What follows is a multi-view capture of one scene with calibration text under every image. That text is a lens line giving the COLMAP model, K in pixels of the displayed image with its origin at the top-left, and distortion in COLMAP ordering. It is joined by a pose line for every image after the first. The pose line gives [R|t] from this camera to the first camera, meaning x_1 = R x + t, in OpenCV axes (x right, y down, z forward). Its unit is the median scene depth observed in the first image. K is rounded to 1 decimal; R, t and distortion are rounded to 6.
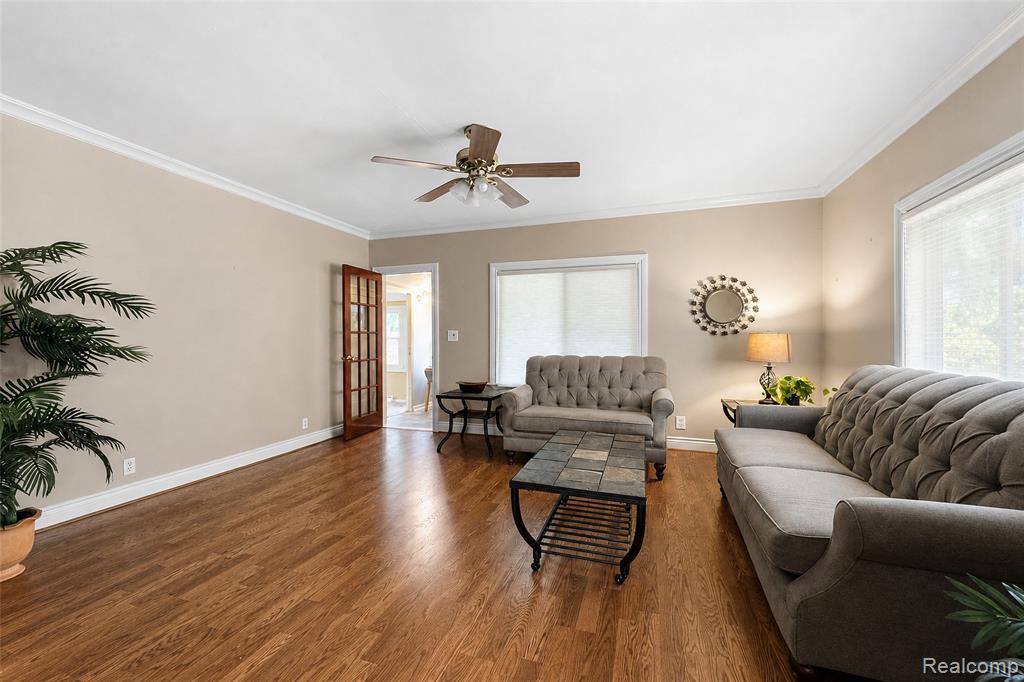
lens RADIAL K [[413.4, 0, 533.3], [0, 413.4, 337.8], [0, 0, 1]] dist [-0.001443, -0.000110]
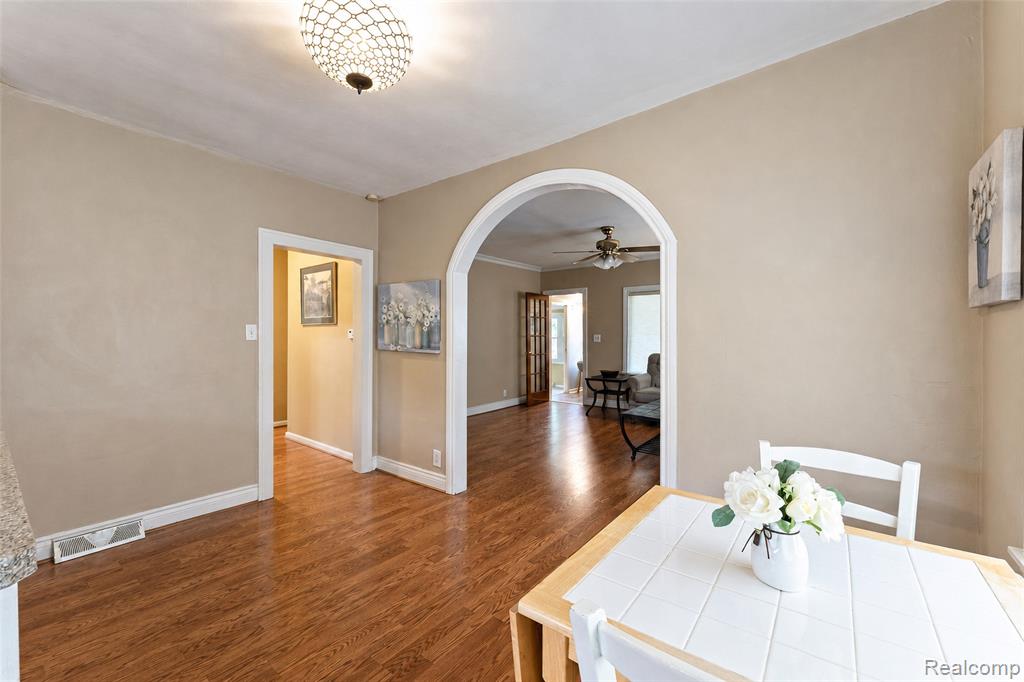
lens RADIAL K [[413.4, 0, 533.3], [0, 413.4, 337.8], [0, 0, 1]] dist [-0.001443, -0.000110]
pose [[0.936353, 0.003041, -0.351047, 0.104414], [-0.002786, 0.999995, 0.001231, -0.008337], [0.351049, -0.000174, 0.936357, -0.430168]]
